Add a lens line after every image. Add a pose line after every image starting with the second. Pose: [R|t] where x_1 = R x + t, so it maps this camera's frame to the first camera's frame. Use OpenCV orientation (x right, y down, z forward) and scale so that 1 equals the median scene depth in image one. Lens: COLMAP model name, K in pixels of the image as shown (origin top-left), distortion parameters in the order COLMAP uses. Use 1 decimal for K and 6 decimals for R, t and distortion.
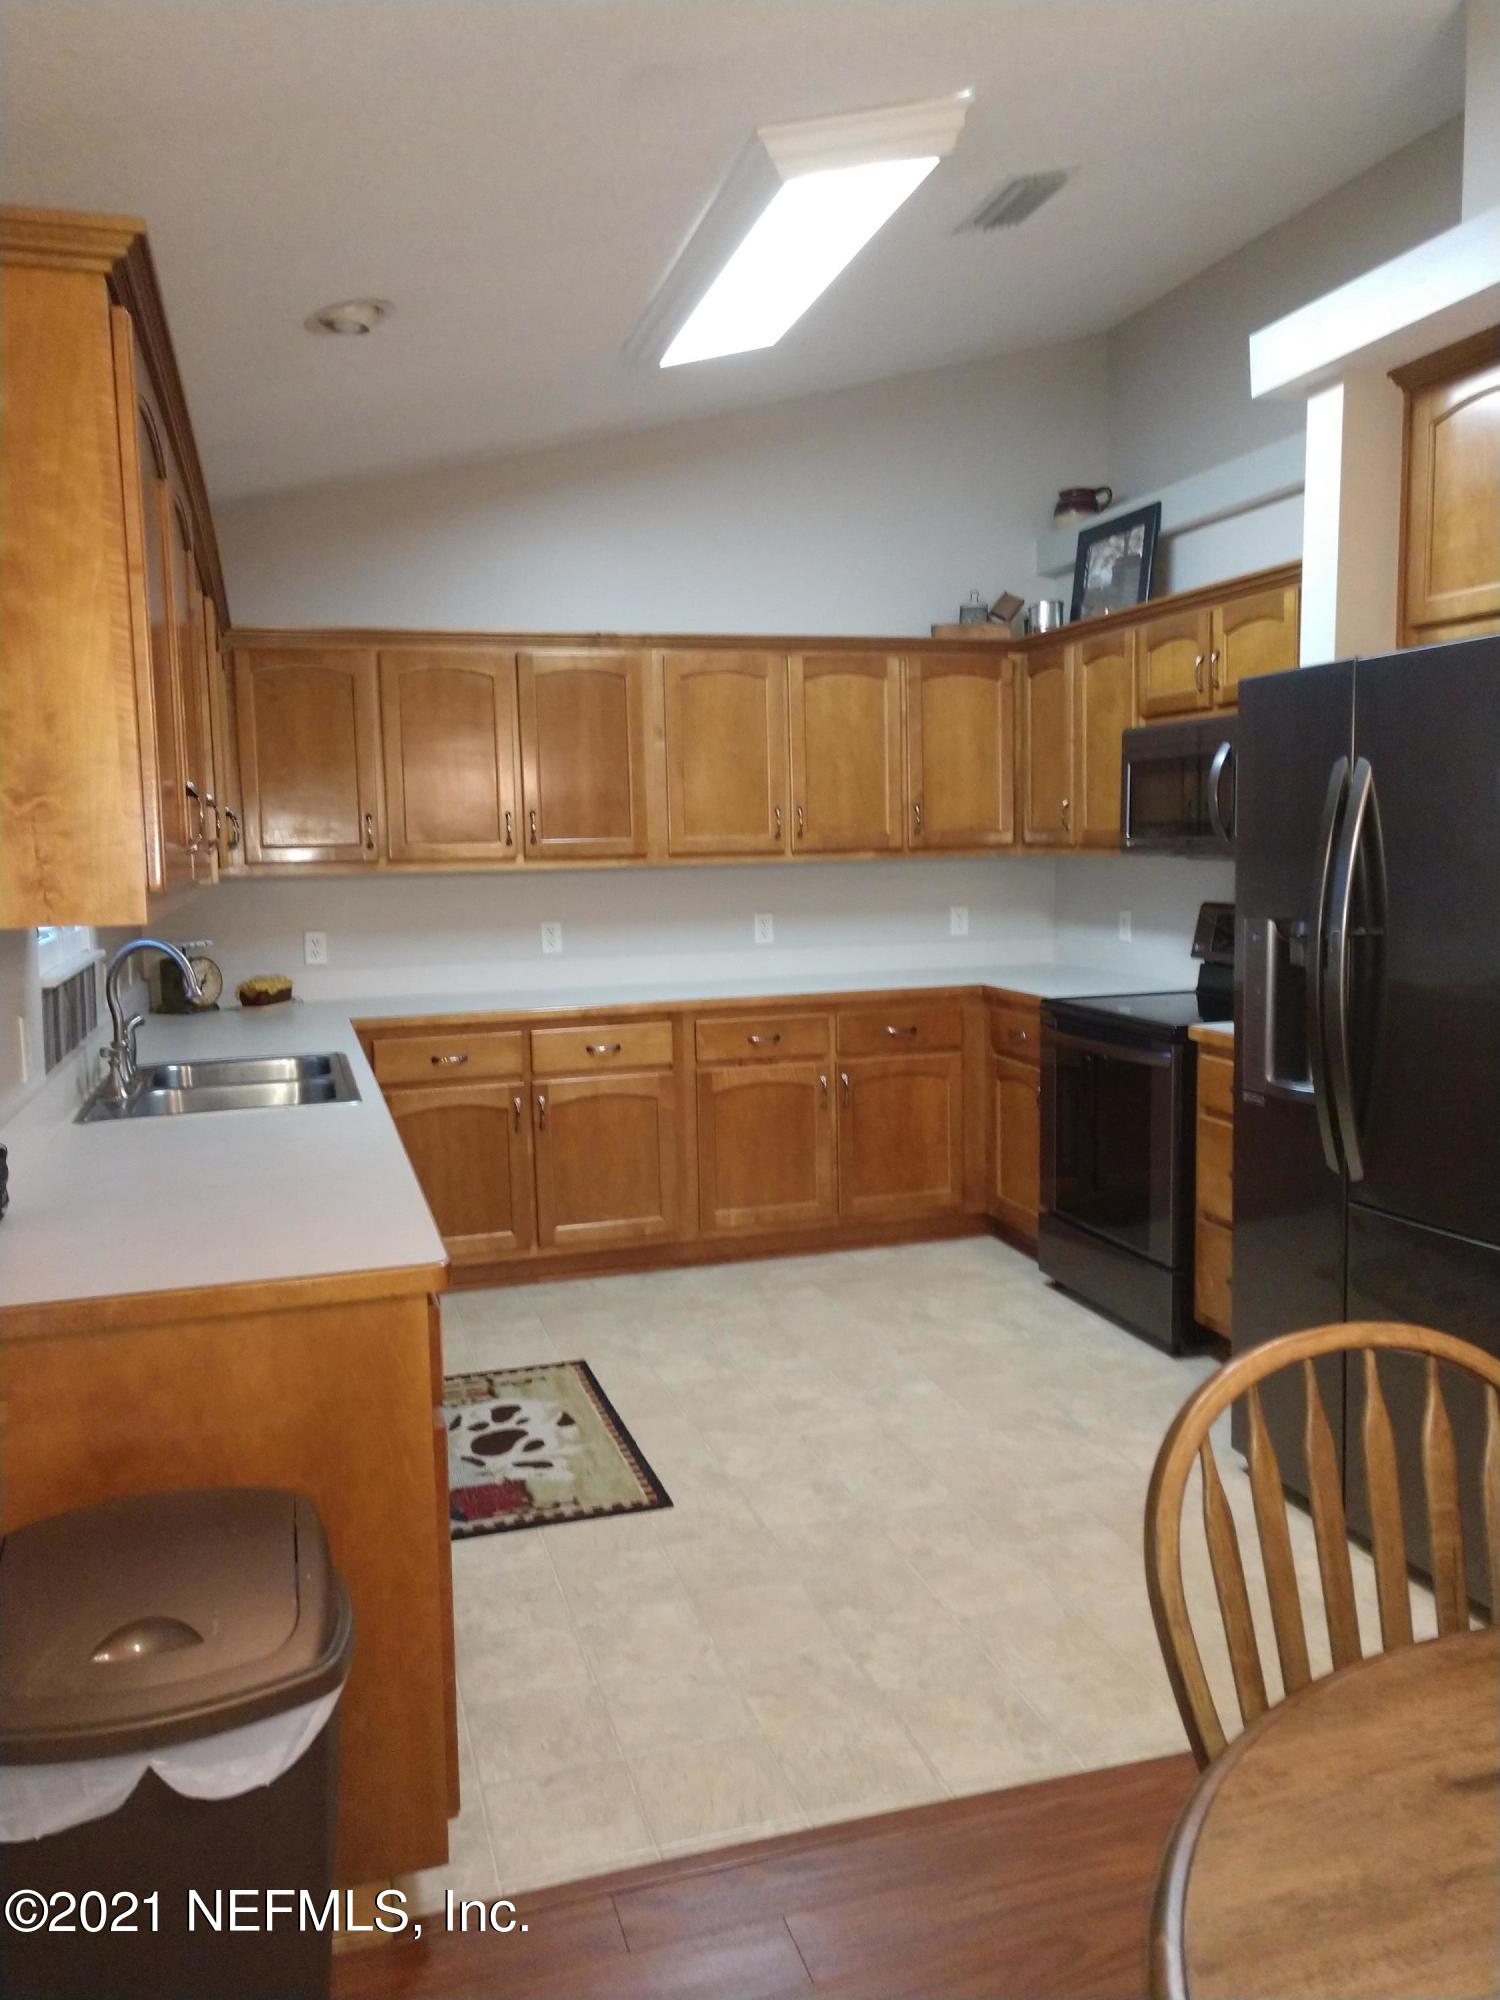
lens RADIAL K [[1524.2, 0, 747.1], [0, 1524.2, 985.3], [0, 0, 1]] dist [0.027268, -0.003870]
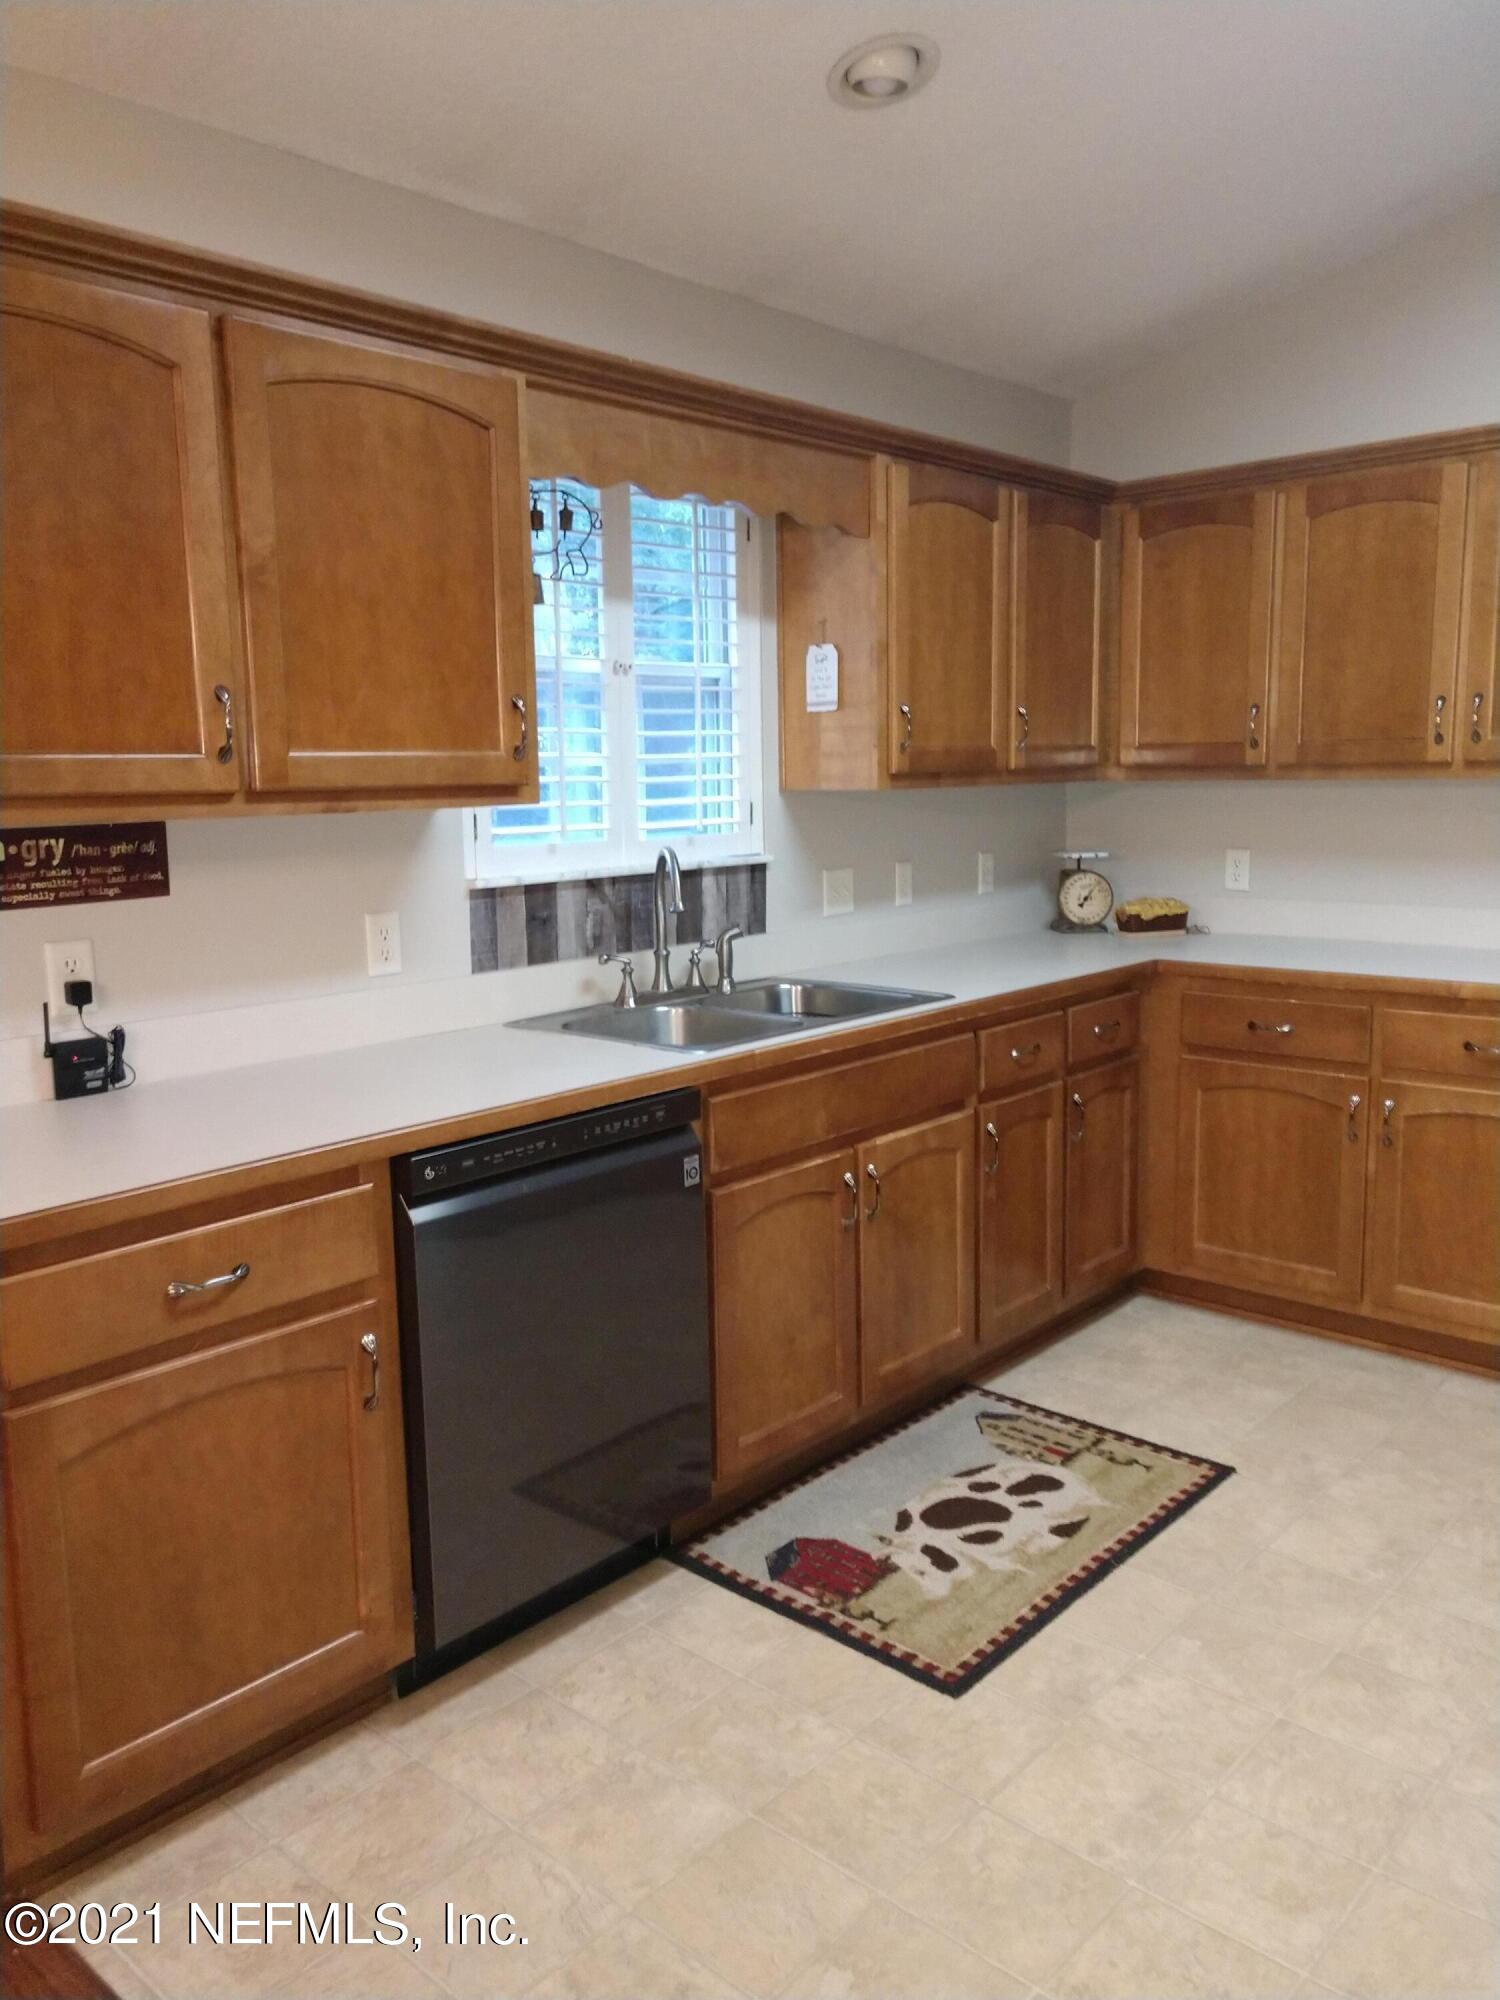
lens RADIAL K [[1524.2, 0, 747.1], [0, 1524.2, 985.3], [0, 0, 1]] dist [0.027268, -0.003870]
pose [[0.517184, 0.137367, -0.844779, 0.408037], [-0.075673, 0.990510, 0.114736, -0.052990], [0.852522, 0.004587, 0.522671, 0.490825]]
